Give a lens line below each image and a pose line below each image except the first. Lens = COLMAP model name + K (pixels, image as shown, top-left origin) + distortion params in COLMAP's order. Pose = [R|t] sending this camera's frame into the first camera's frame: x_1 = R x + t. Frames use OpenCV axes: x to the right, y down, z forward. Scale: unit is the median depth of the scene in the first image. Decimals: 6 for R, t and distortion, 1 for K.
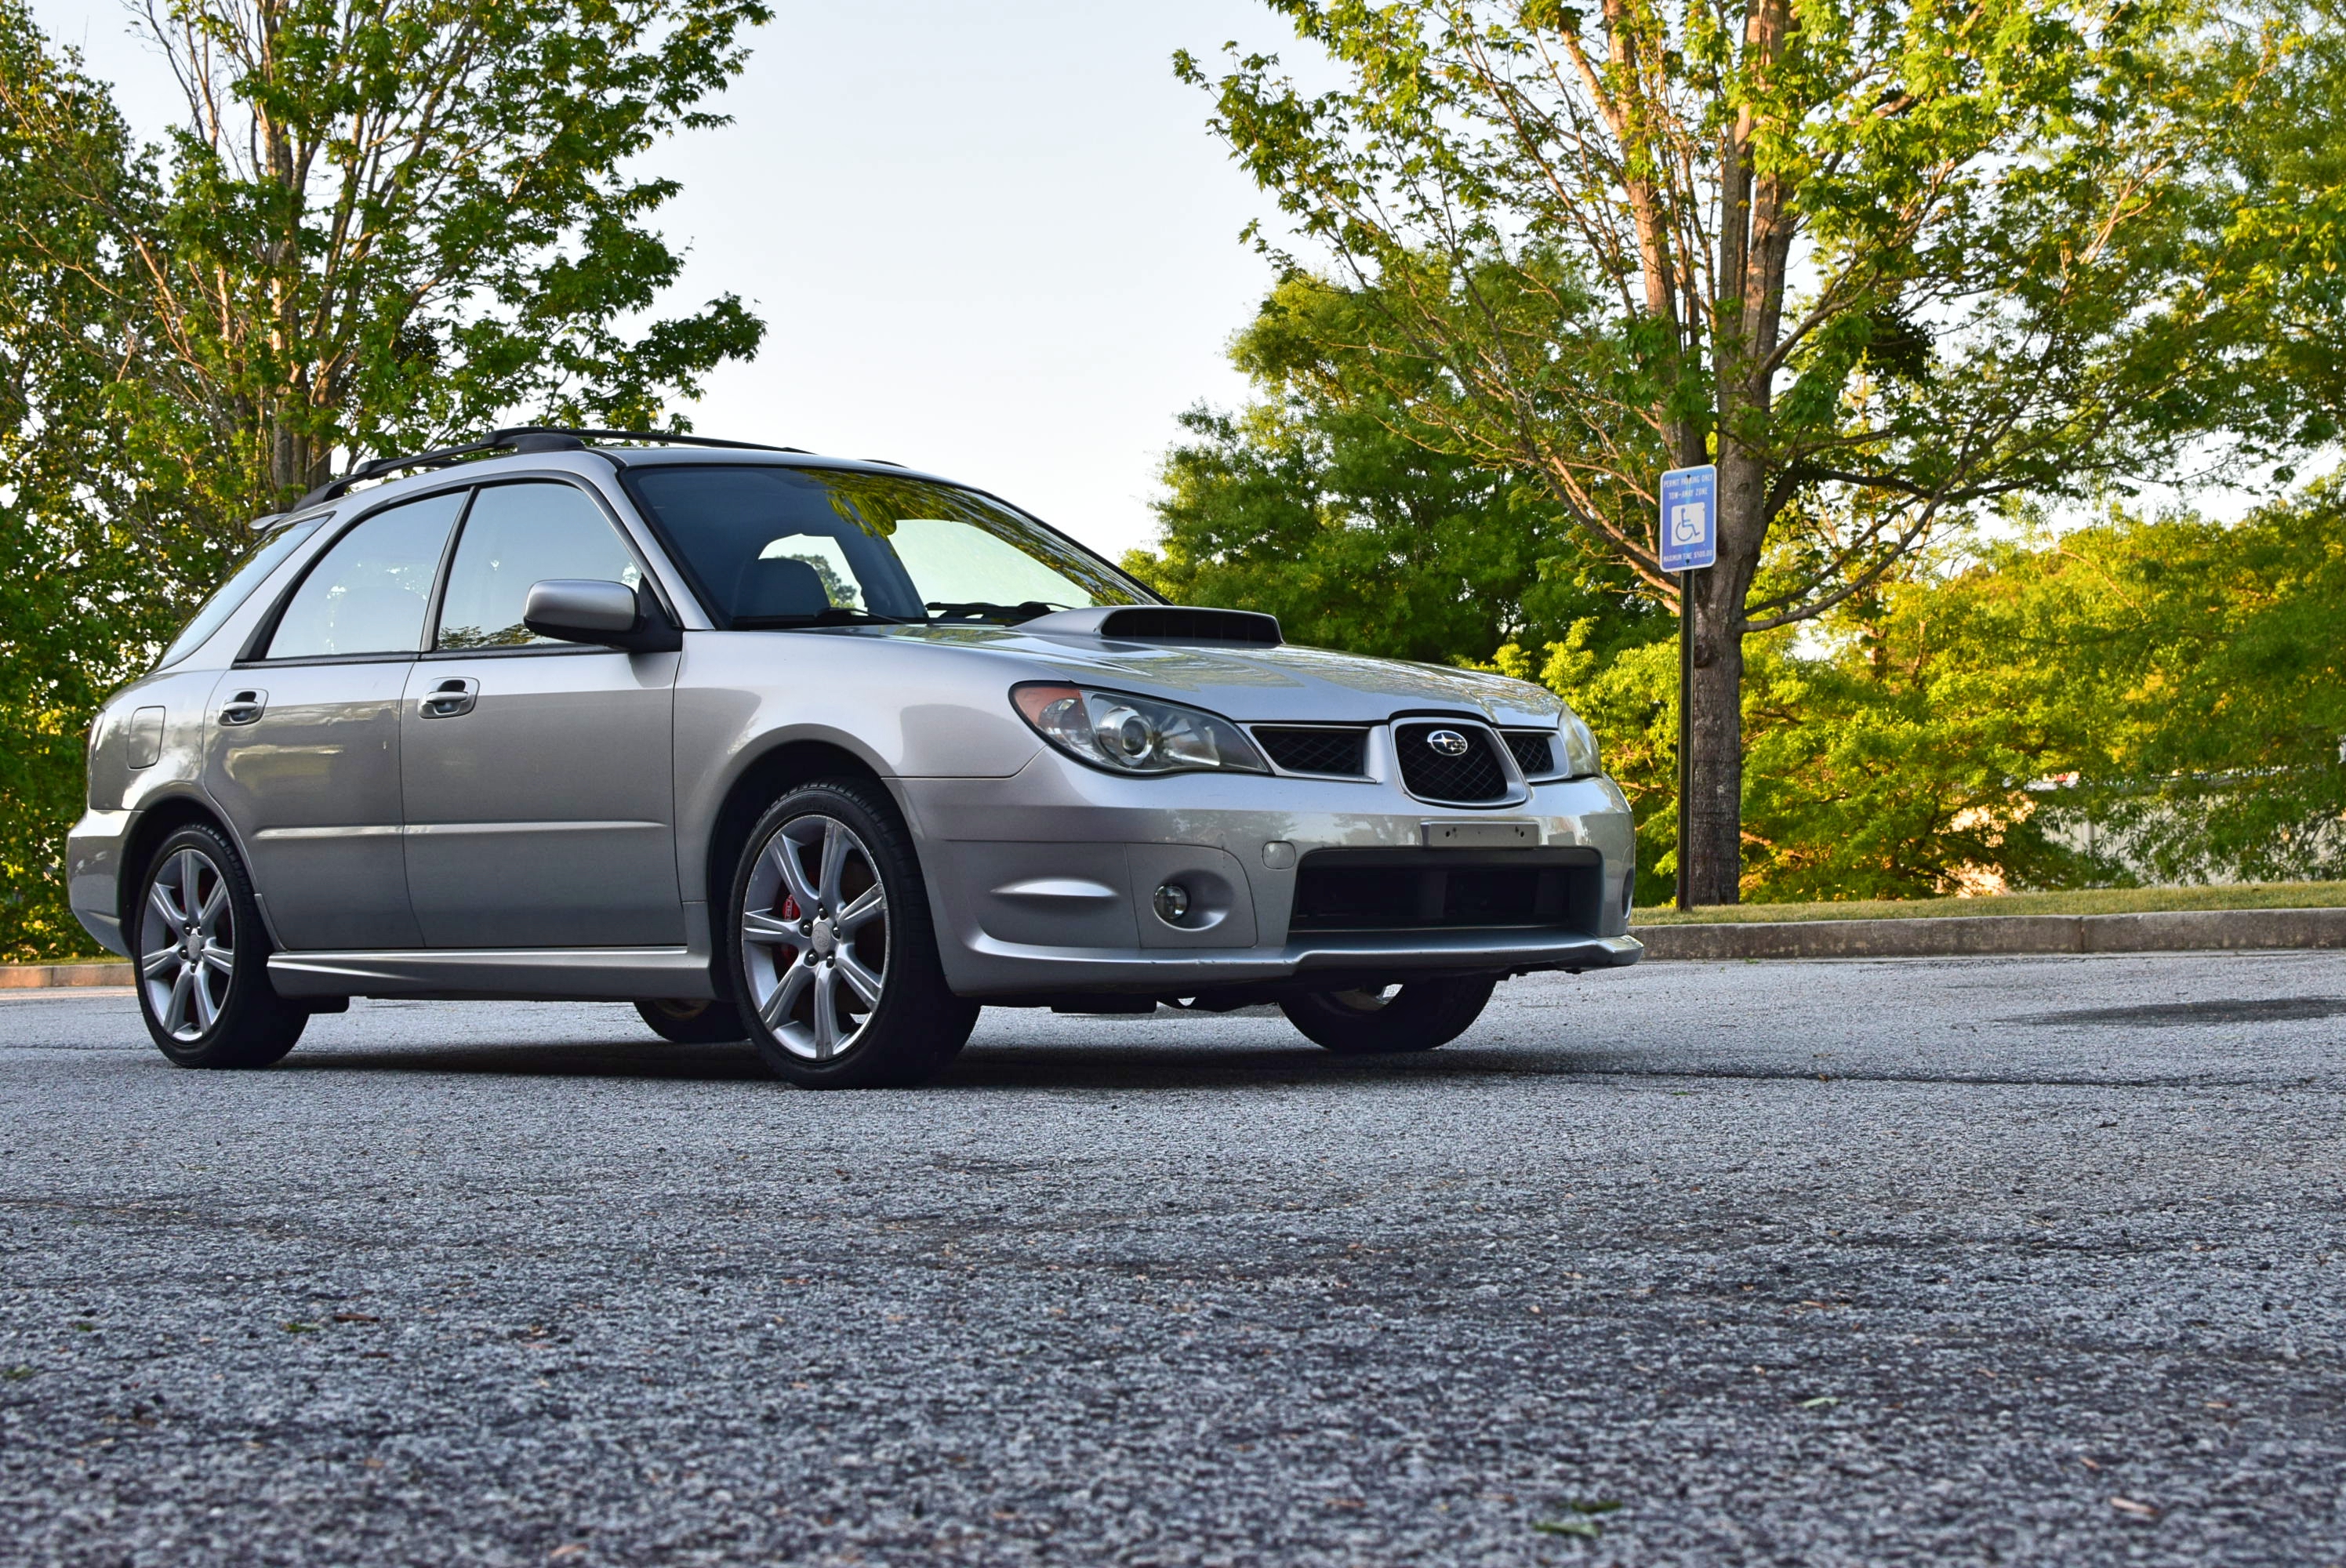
lens RADIAL K [[3559.2, 0, 1164.8], [0, 3559.2, 787.0], [0, 0, 1]] dist [0.002291, 0.000000]
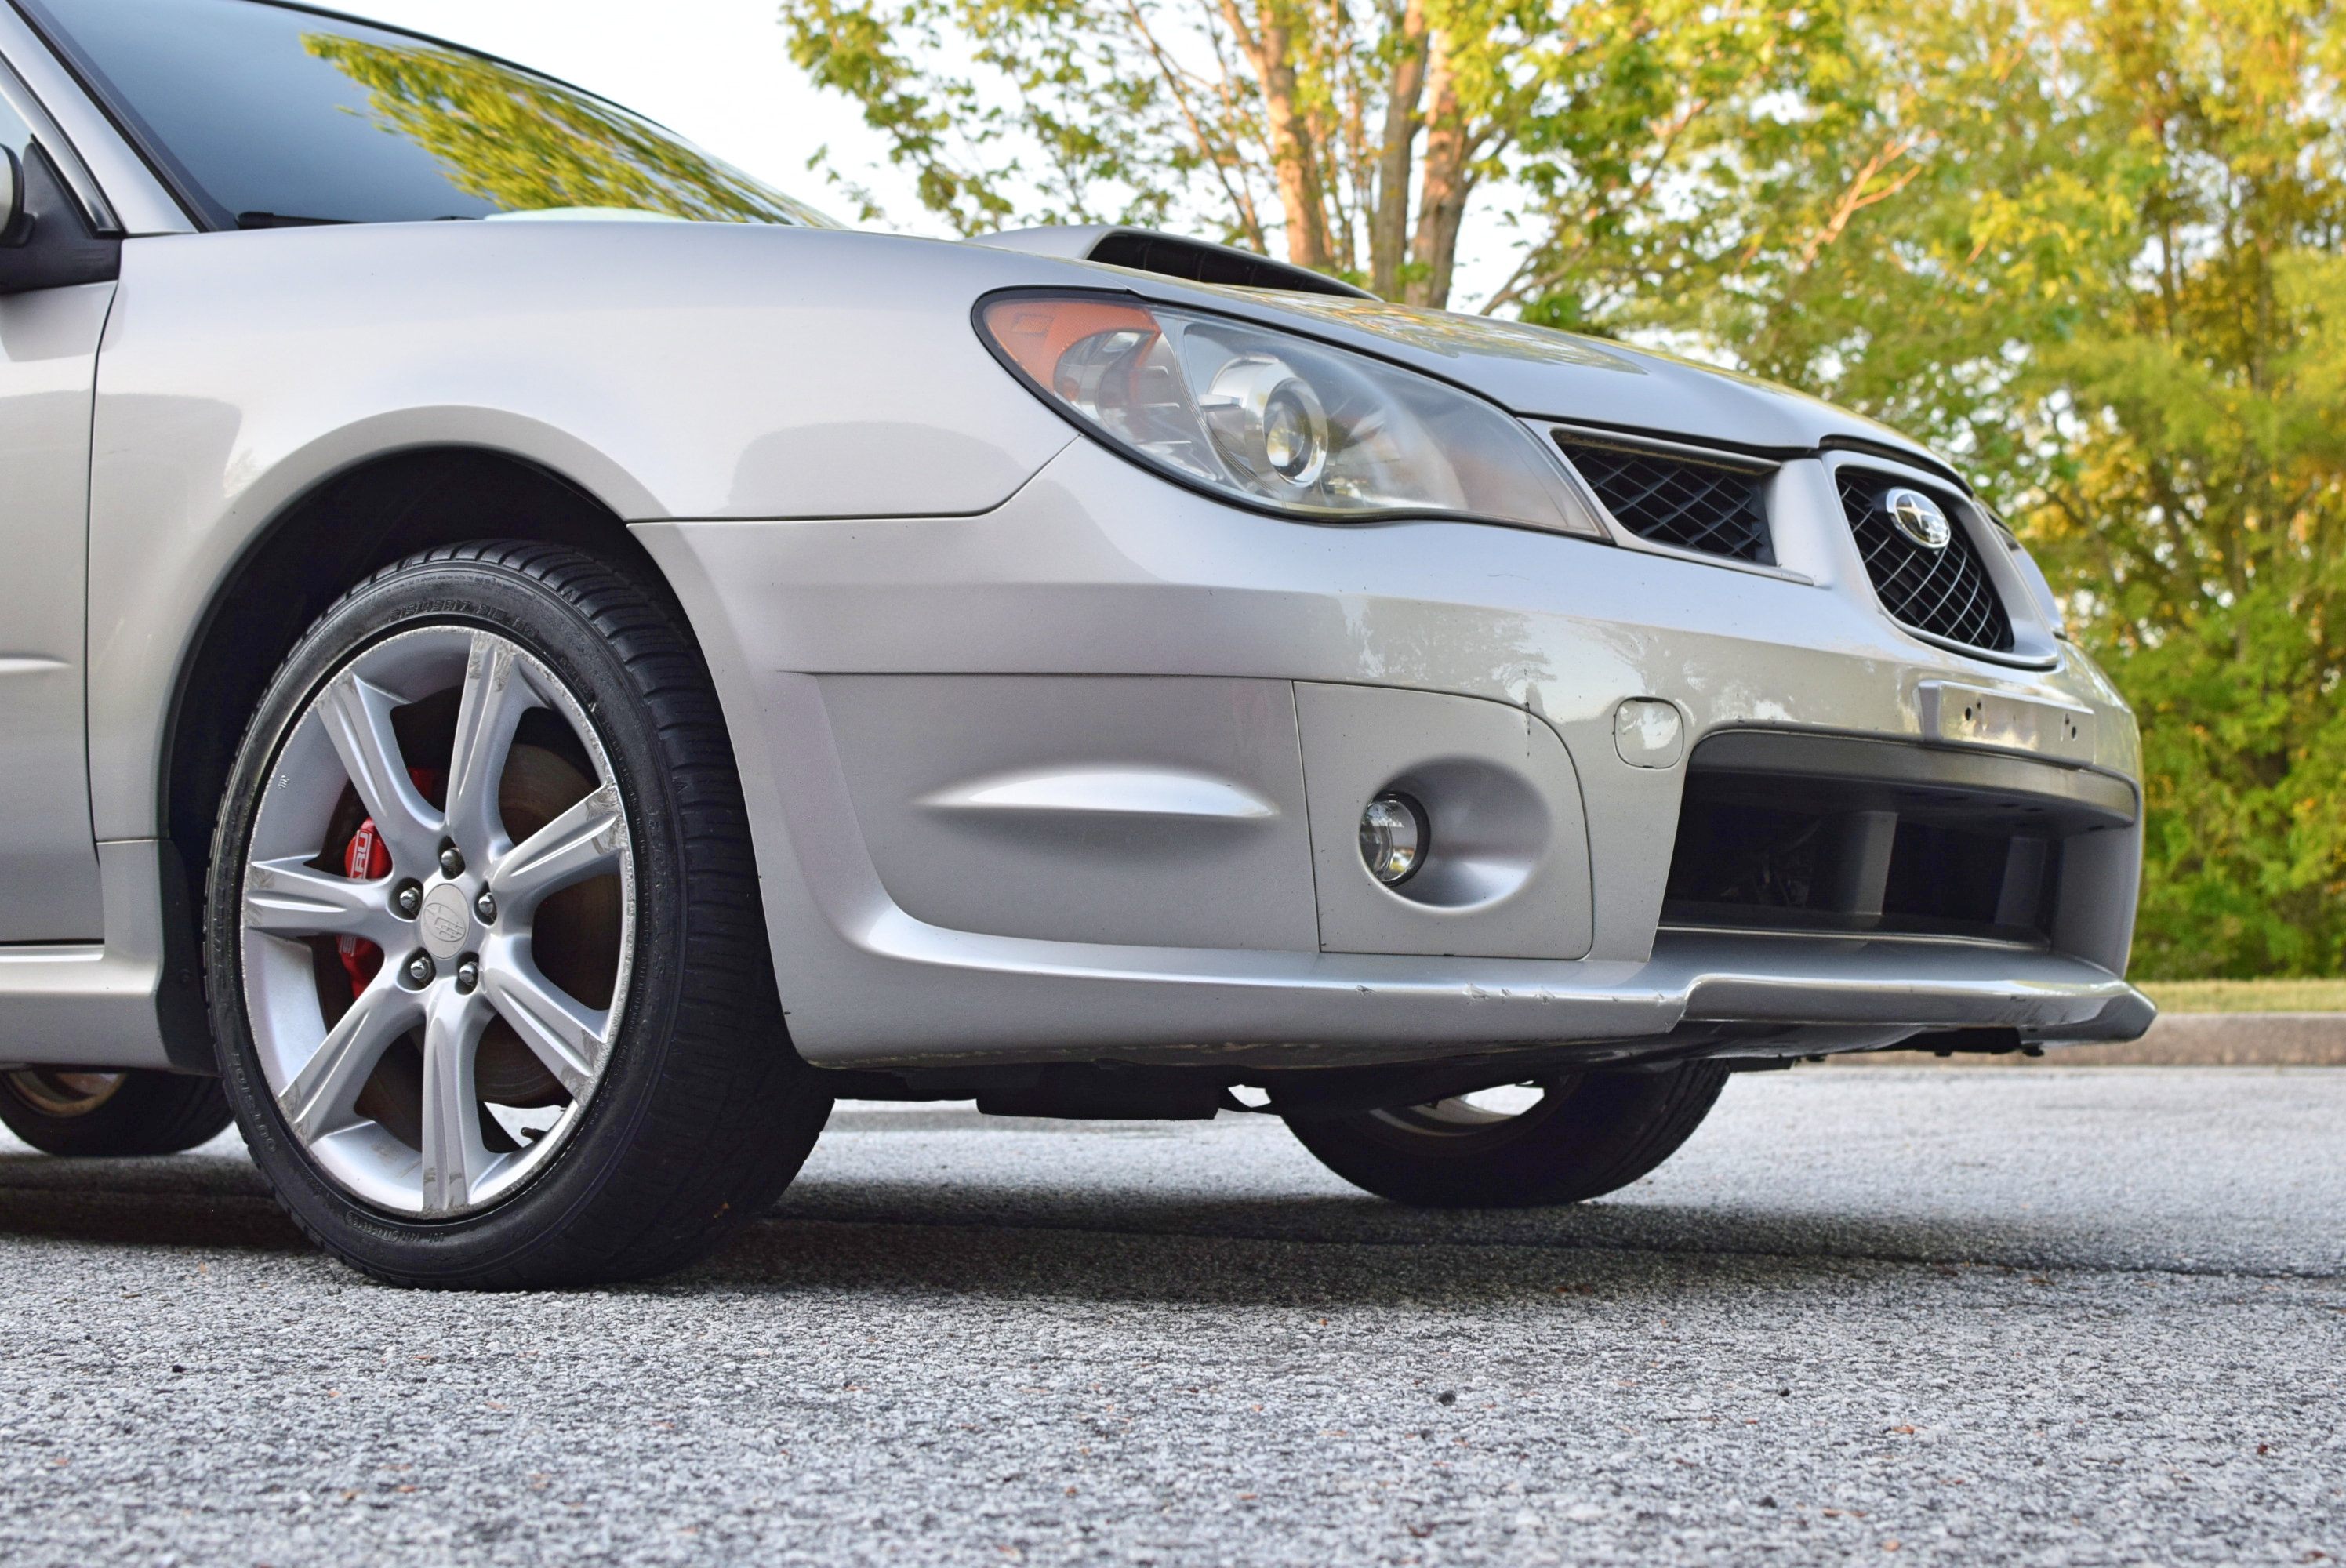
lens RADIAL K [[3559.2, 0, 1154.1], [0, 3559.2, 771.6], [0, 0, 1]] dist [0.002291, 0.000000]
pose [[0.985941, 0.037094, 0.162925, -0.082690], [-0.031152, 0.998758, -0.038878, 0.038108], [-0.164165, 0.033256, 0.985872, 0.571645]]
